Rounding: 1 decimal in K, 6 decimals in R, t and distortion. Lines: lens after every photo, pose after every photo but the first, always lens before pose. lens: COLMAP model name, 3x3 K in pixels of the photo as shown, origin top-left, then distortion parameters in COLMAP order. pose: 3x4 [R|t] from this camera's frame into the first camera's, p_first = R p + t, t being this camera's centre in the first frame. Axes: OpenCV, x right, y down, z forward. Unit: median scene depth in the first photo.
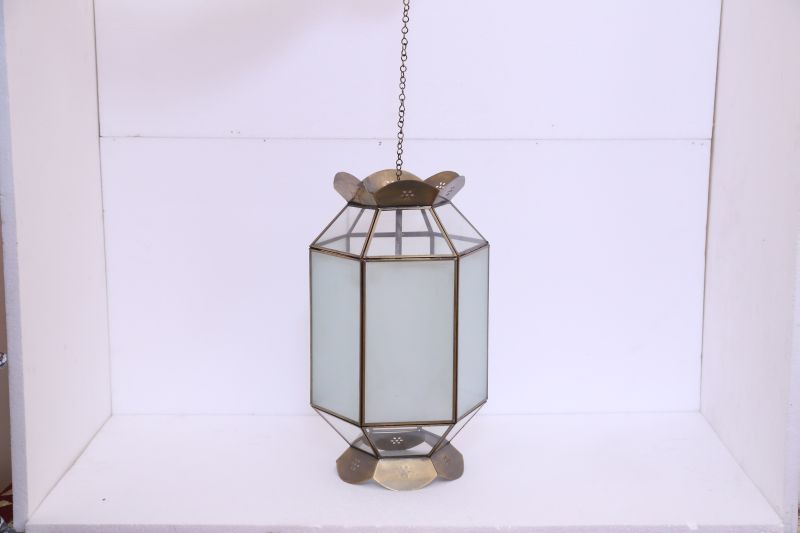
lens RADIAL K [[1422.6, 0, 405.5], [0, 1422.6, 261.9], [0, 0, 1]] dist [0.326343, 0.000000]
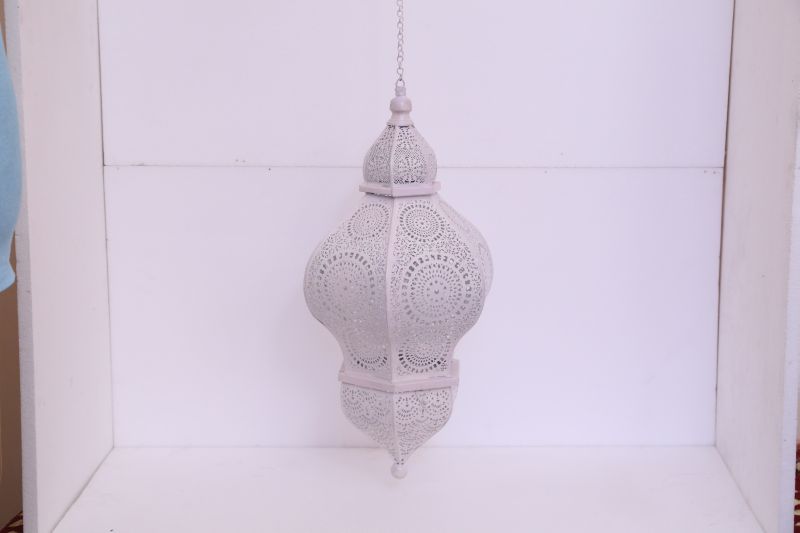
lens RADIAL K [[1627.0, 0, 393.4], [0, 1627.0, 264.5], [0, 0, 1]] dist [0.373473, 0.000000]
pose [[0.999730, -0.000027, -0.023218, 0.015339], [-0.000075, 0.999990, -0.004377, -0.015963], [0.023218, 0.004378, 0.999721, -0.141994]]
